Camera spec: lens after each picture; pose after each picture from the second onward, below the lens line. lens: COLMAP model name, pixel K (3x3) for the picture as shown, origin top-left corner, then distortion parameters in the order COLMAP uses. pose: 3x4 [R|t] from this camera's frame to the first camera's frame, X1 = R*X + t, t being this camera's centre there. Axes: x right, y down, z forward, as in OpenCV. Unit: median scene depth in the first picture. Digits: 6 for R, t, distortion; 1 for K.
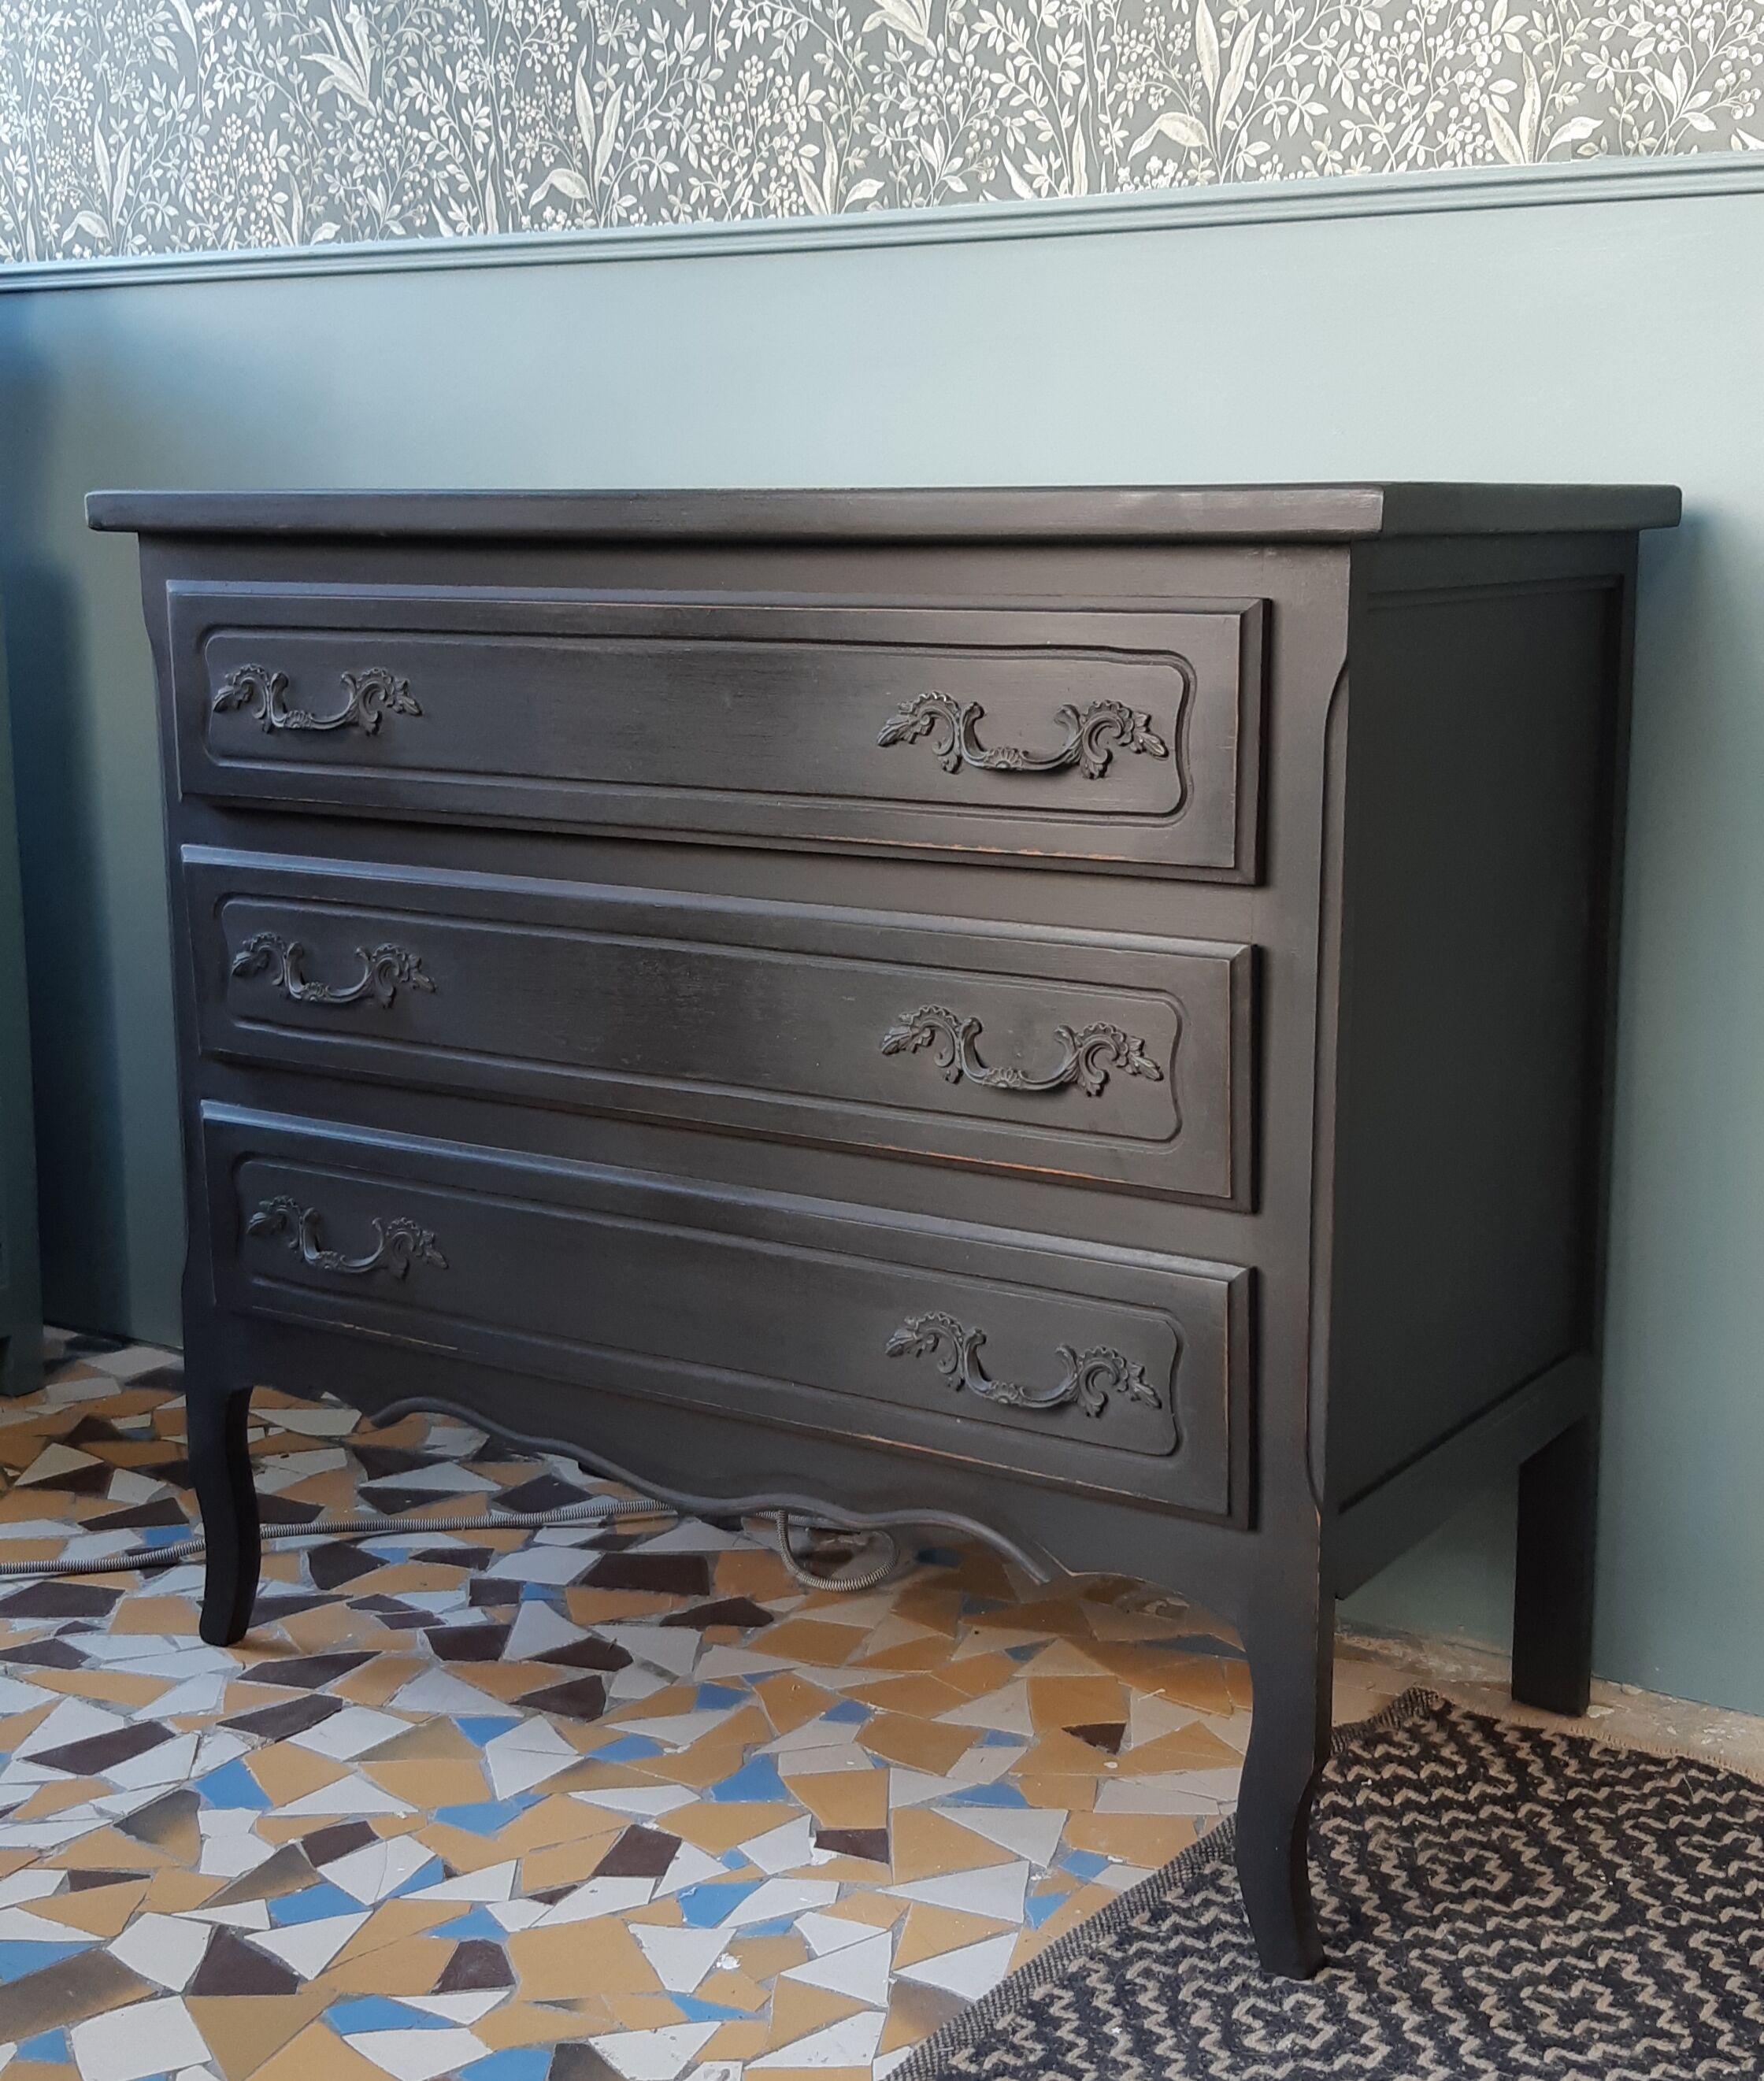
lens RADIAL K [[2770.2, 0, 896.3], [0, 2770.2, 976.0], [0, 0, 1]] dist [0.041195, 0.000000]
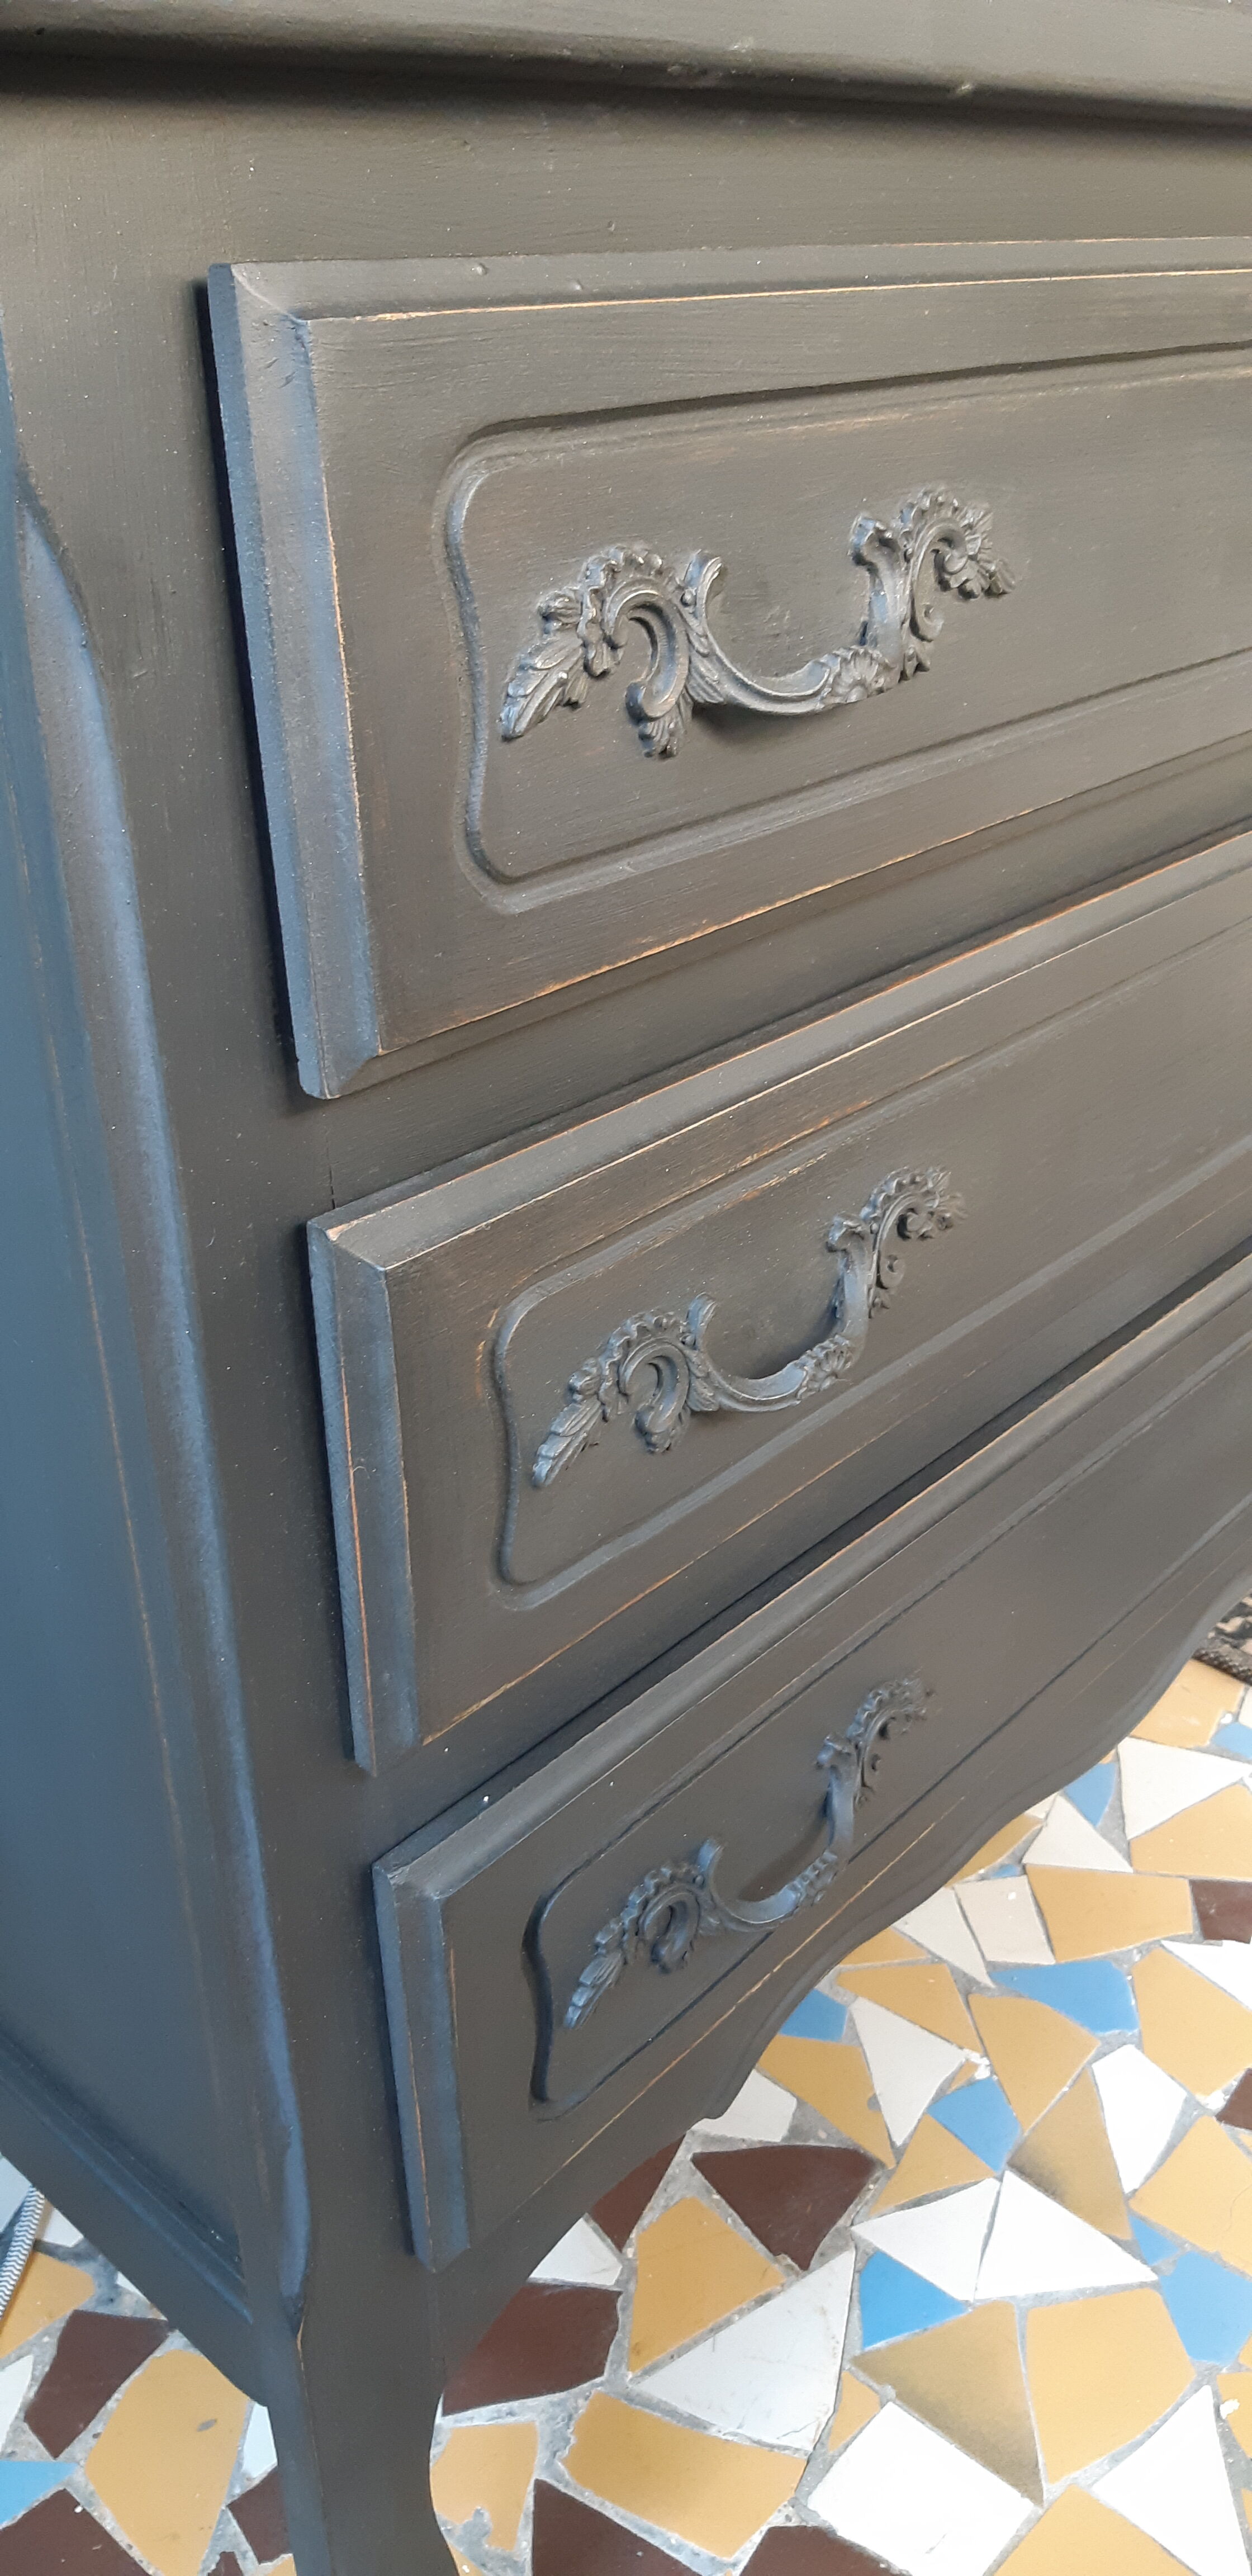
lens RADIAL K [[2021.3, 0, 607.9], [0, 2021.3, 1265.6], [0, 0, 1]] dist [0.010705, -0.063717]
pose [[0.163888, -0.433744, 0.886006, -0.479517], [0.204440, 0.893585, 0.399637, -0.133856], [-0.965062, 0.115640, 0.235122, 0.979924]]
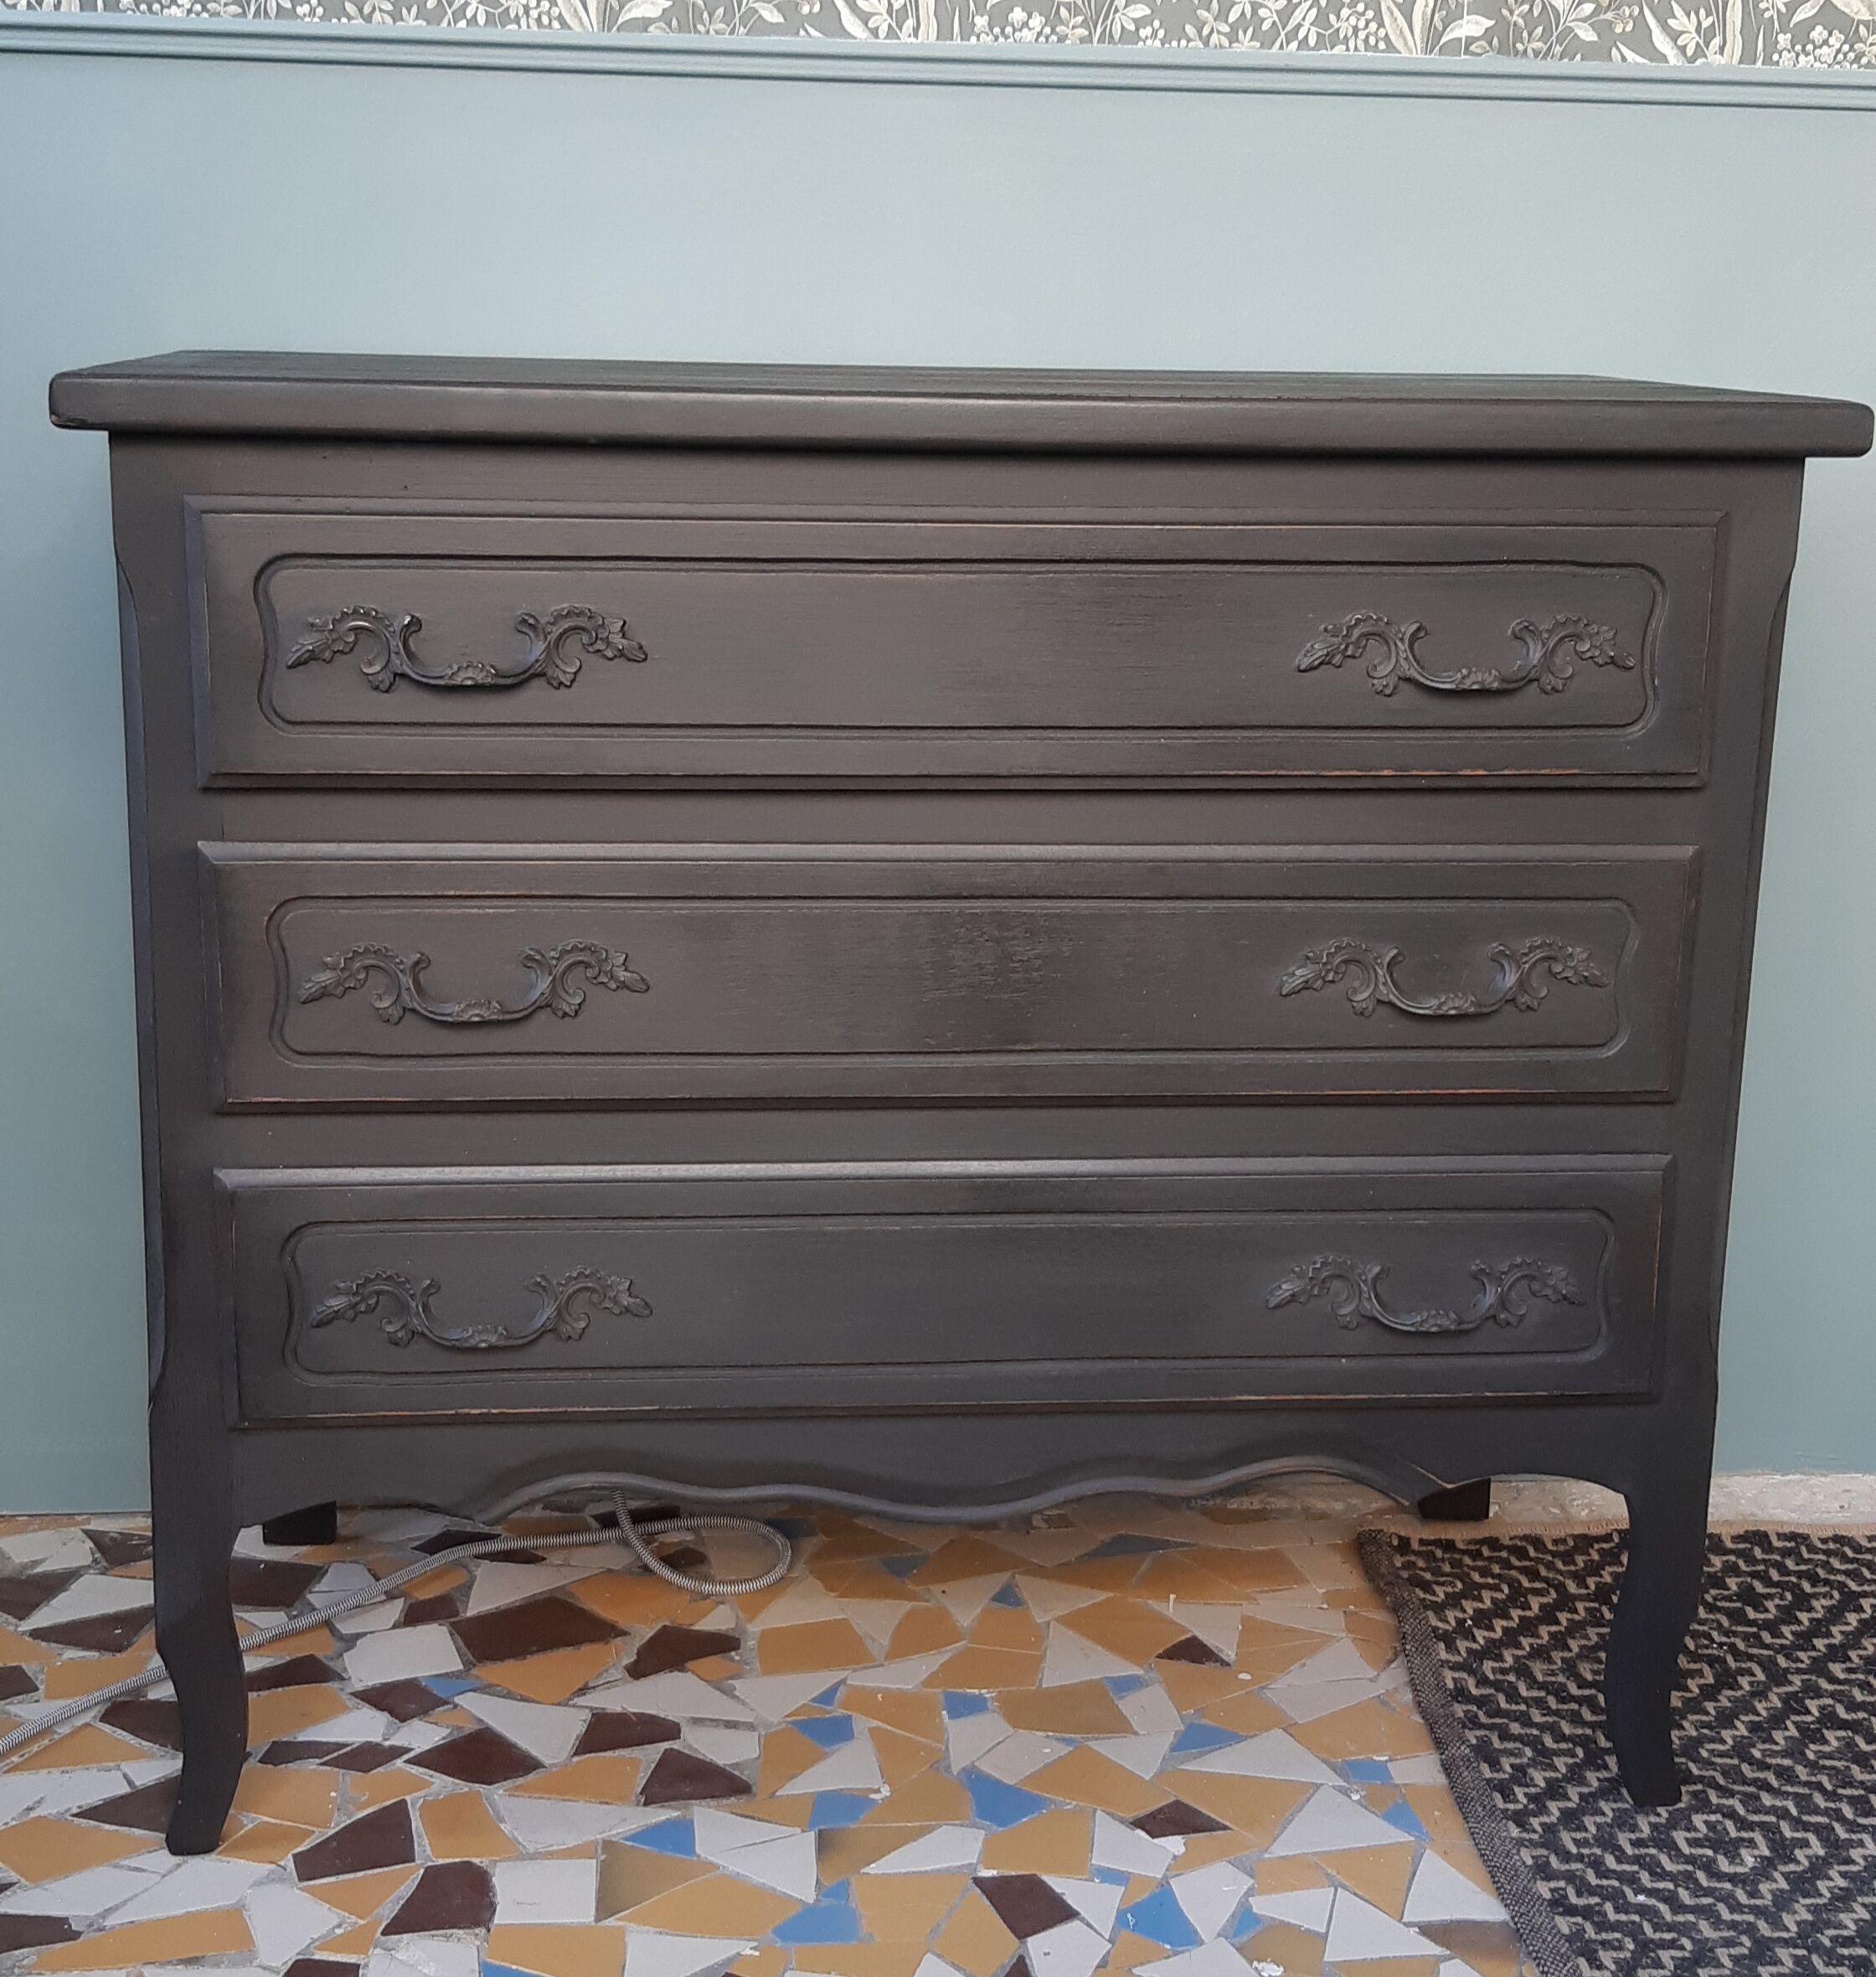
lens RADIAL K [[2964.7, 0, 922.5], [0, 2964.7, 940.6], [0, 0, 1]] dist [0.056884, 0.000000]
pose [[0.779110, -0.118329, 0.615618, -0.649979], [0.083545, 0.992863, 0.085108, -0.077924], [-0.621295, -0.014877, 0.783435, 0.251630]]
